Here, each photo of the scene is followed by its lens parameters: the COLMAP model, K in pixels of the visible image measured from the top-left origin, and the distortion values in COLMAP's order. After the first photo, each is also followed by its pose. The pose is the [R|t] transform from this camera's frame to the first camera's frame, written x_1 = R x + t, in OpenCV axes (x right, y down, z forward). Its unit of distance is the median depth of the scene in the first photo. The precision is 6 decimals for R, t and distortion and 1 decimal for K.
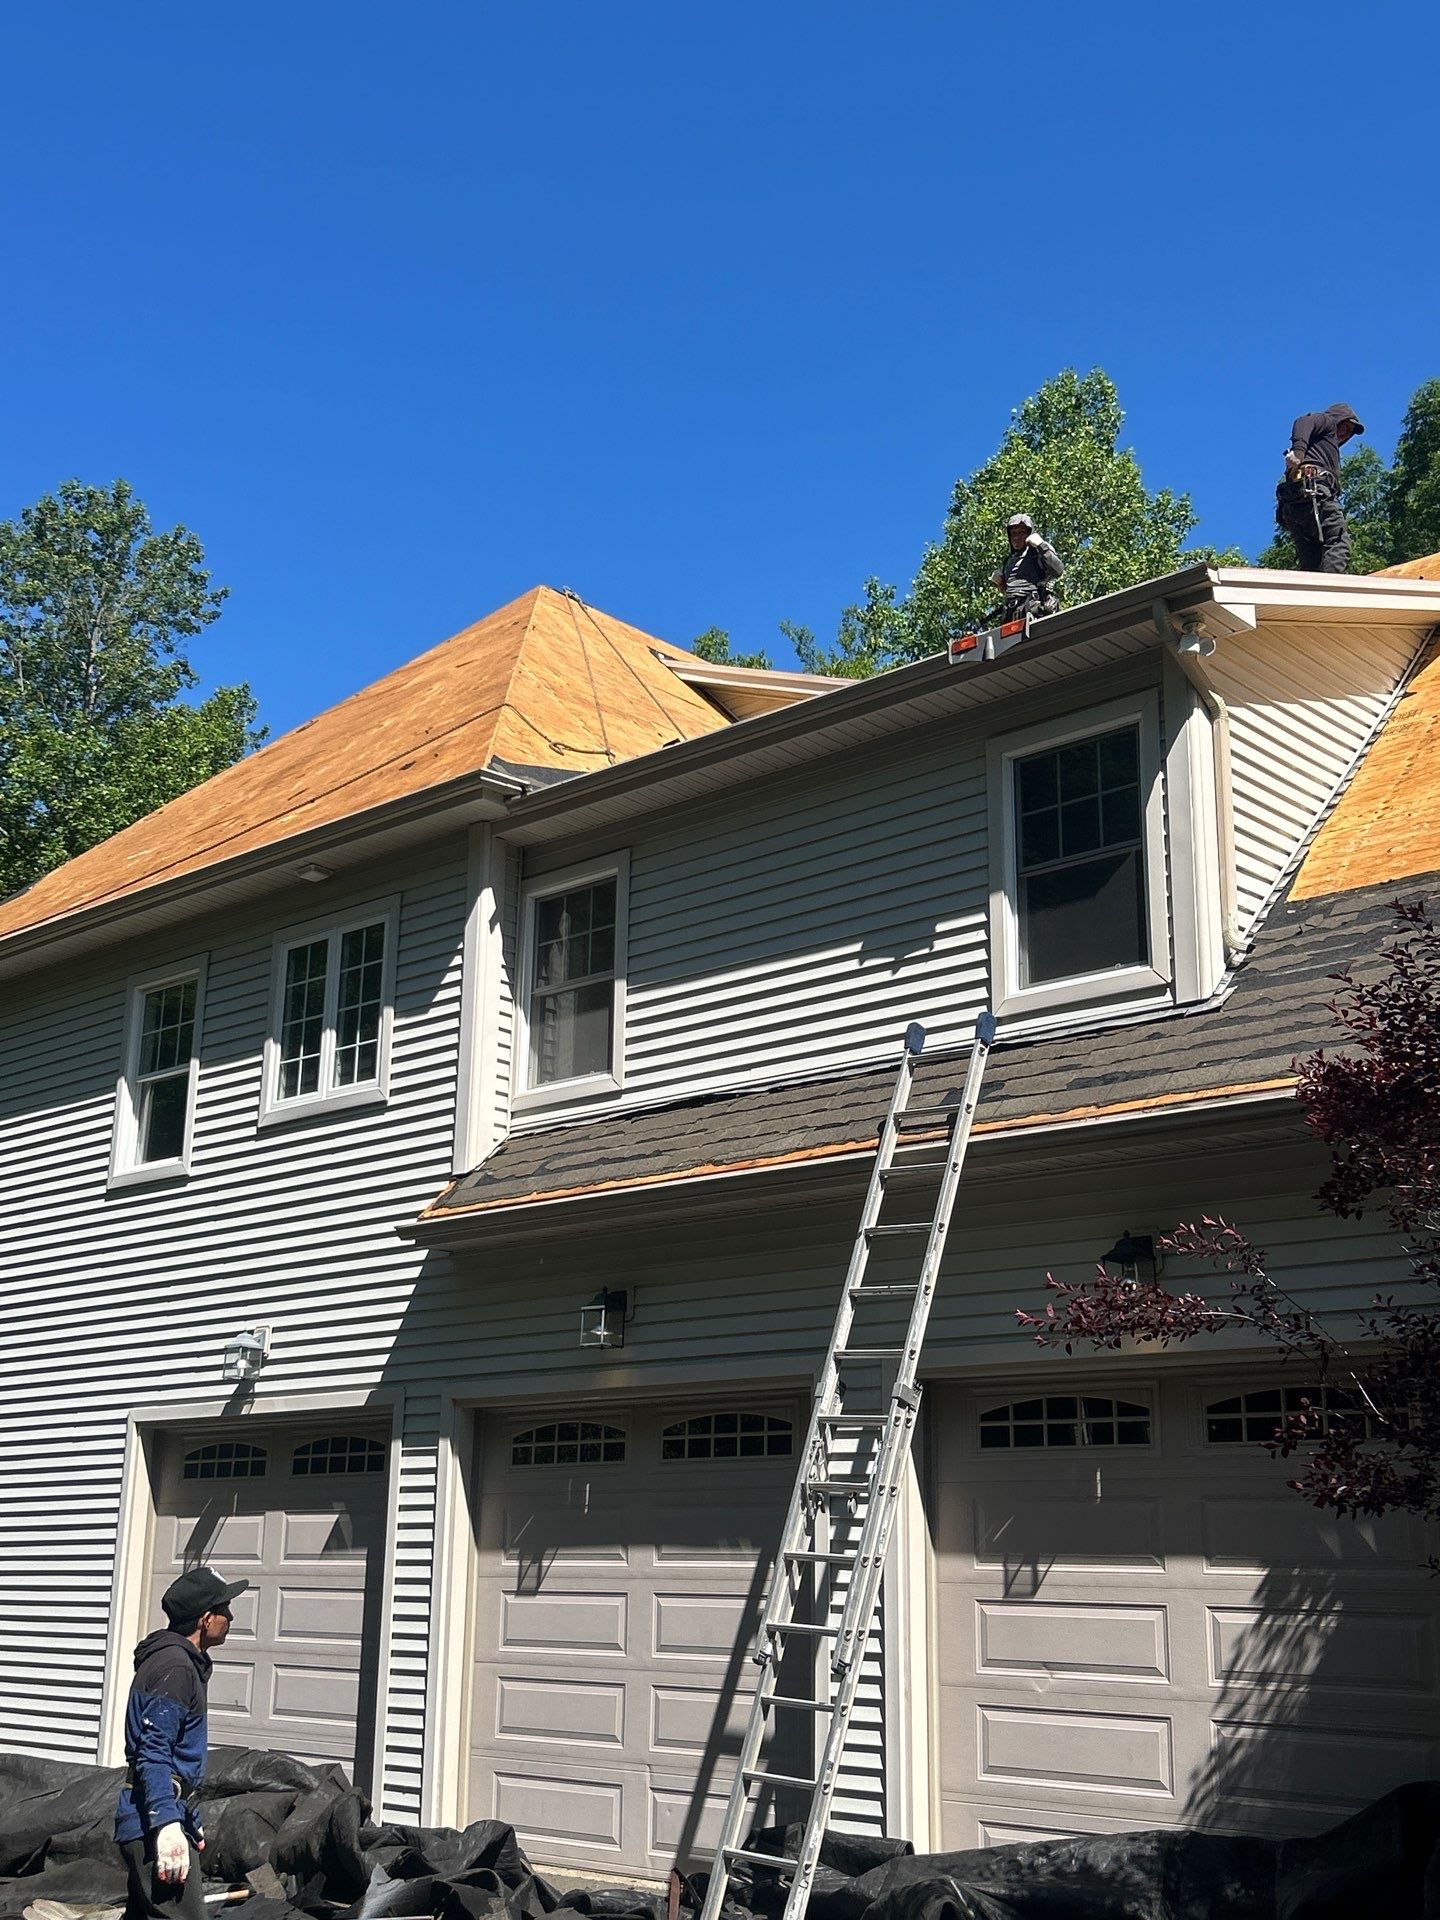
lens RADIAL K [[2170.0, 0, 720.6], [0, 2170.0, 917.5], [0, 0, 1]] dist [0.085874, -0.016294]
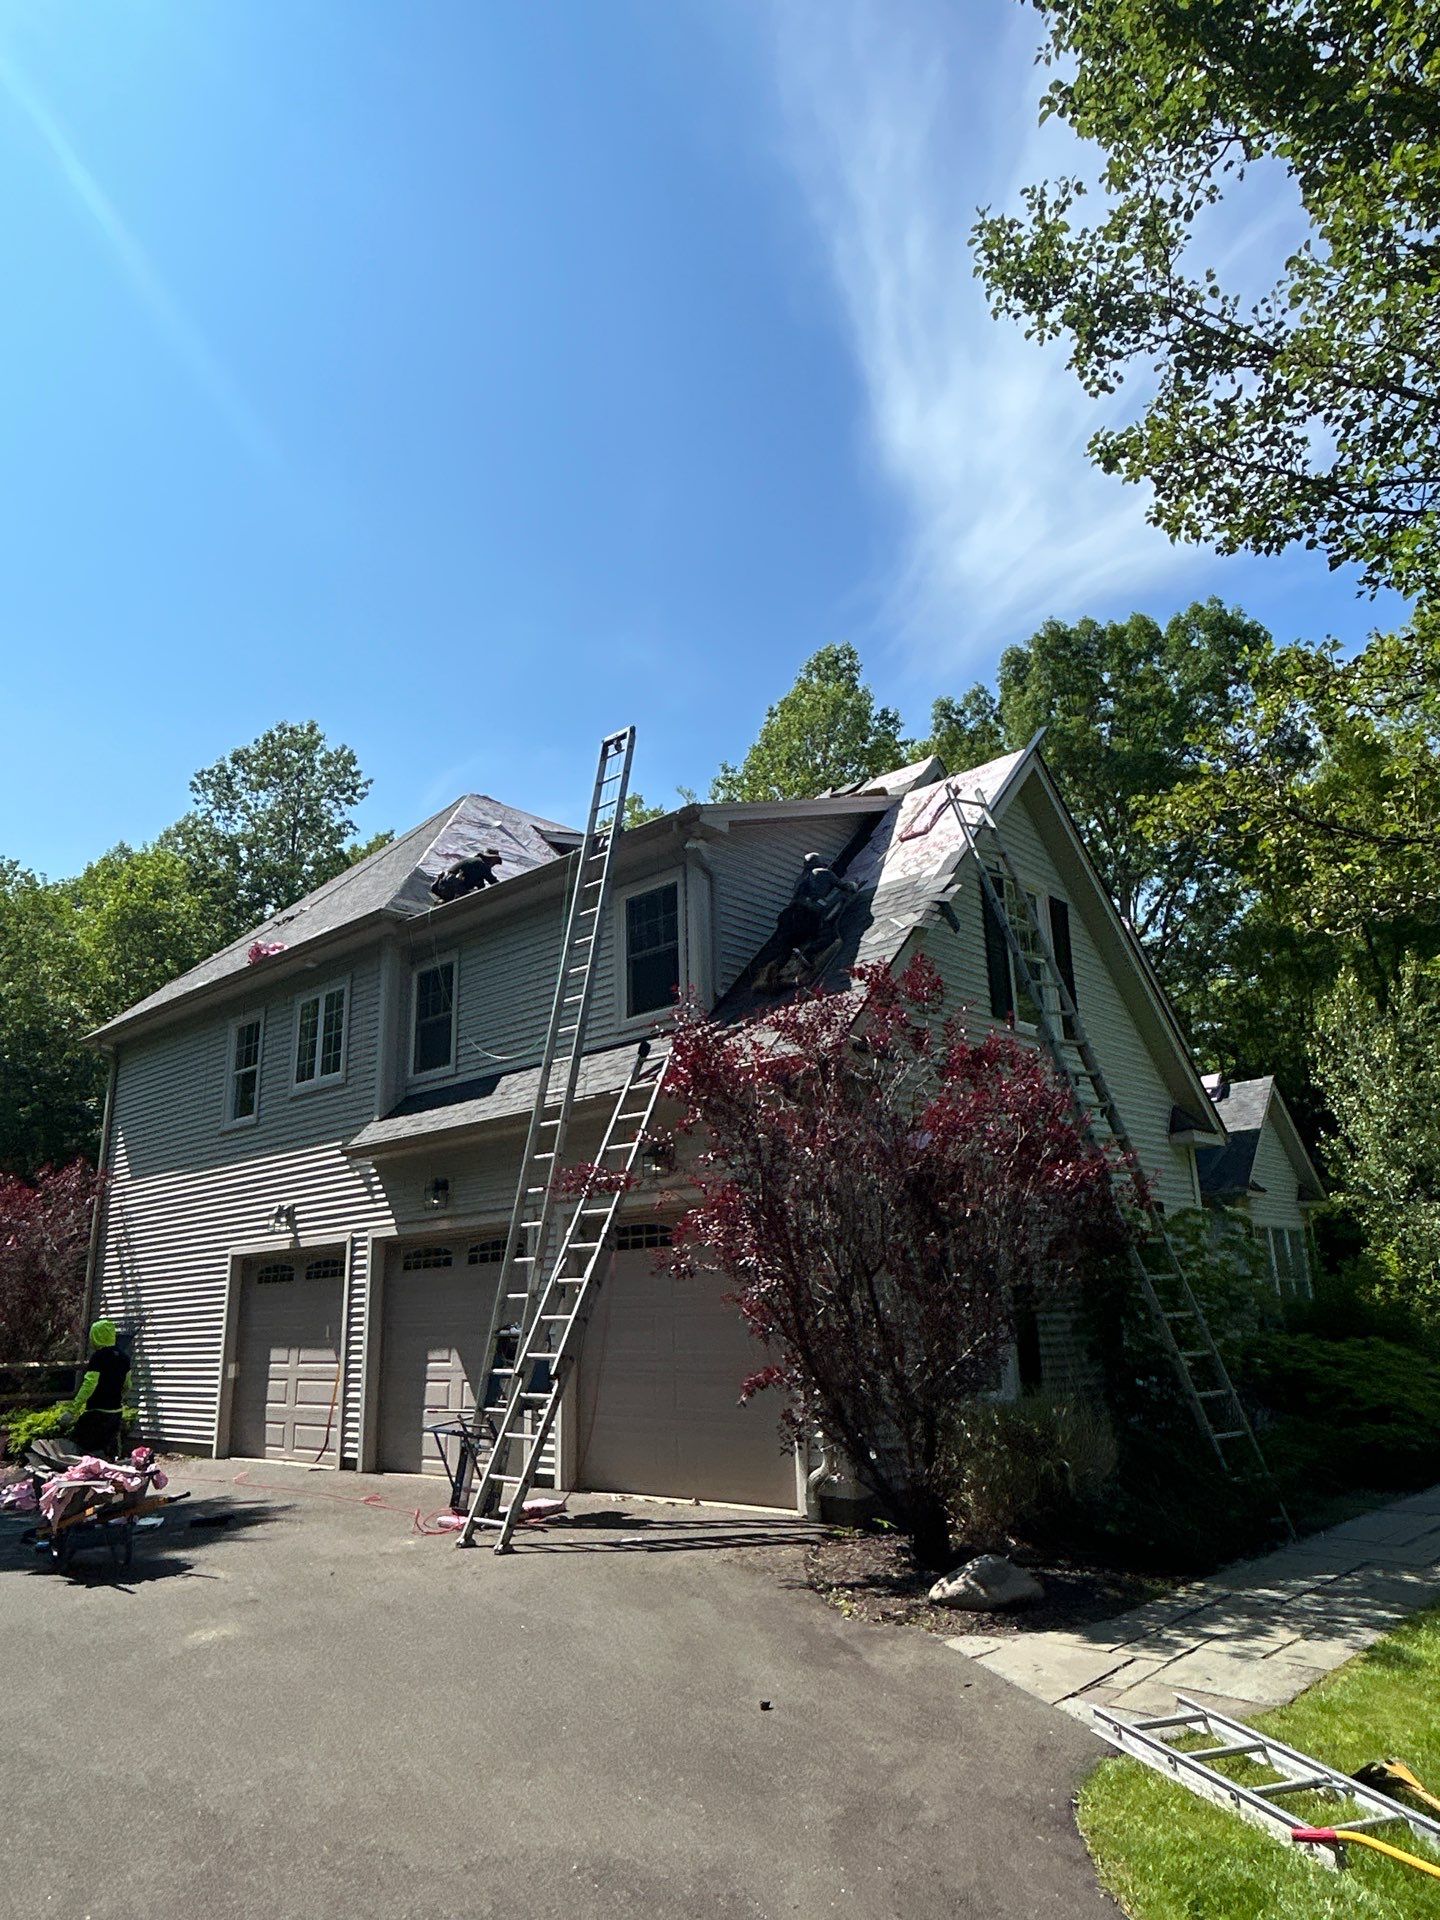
lens RADIAL K [[1240.4, 0, 720.0], [0, 1240.4, 960.0], [0, 0, 1]] dist [0.071850, 0.000097]
pose [[0.998875, -0.047404, -0.001495, 0.175354], [0.047425, 0.998645, 0.021412, -0.030379], [0.000478, -0.021458, 0.999770, -0.089849]]
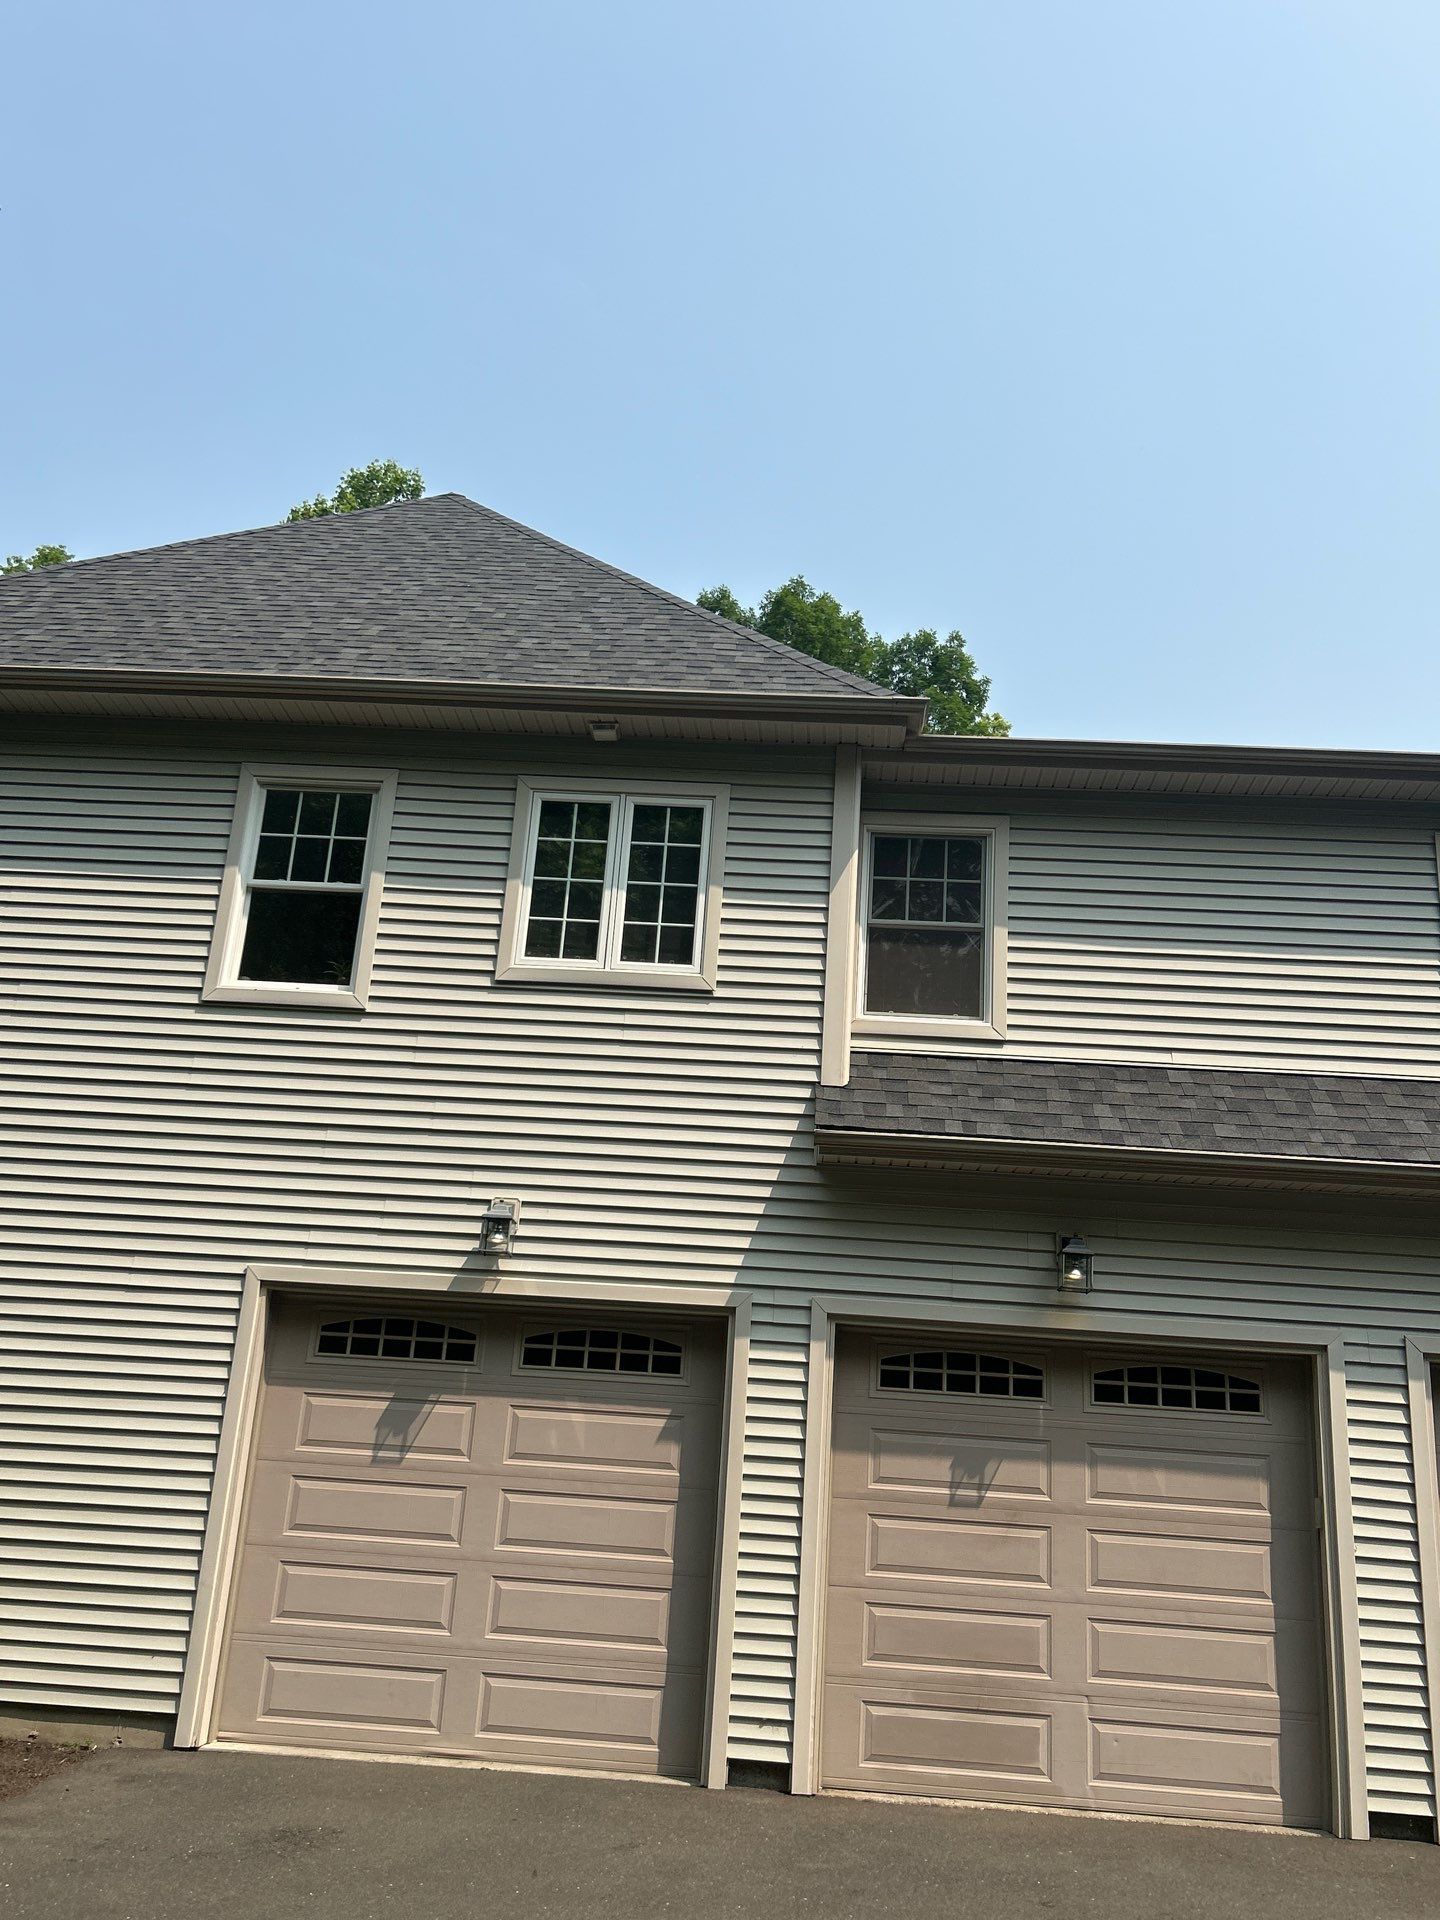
lens RADIAL K [[1497.7, 0, 745.3], [0, 1497.7, 1007.7], [0, 0, 1]] dist [0.095669, -0.183047]
pose [[0.754545, 0.233588, 0.613269, -0.526286], [-0.240387, 0.967935, -0.072912, 0.131351], [-0.610636, -0.092406, 0.786502, 0.455257]]
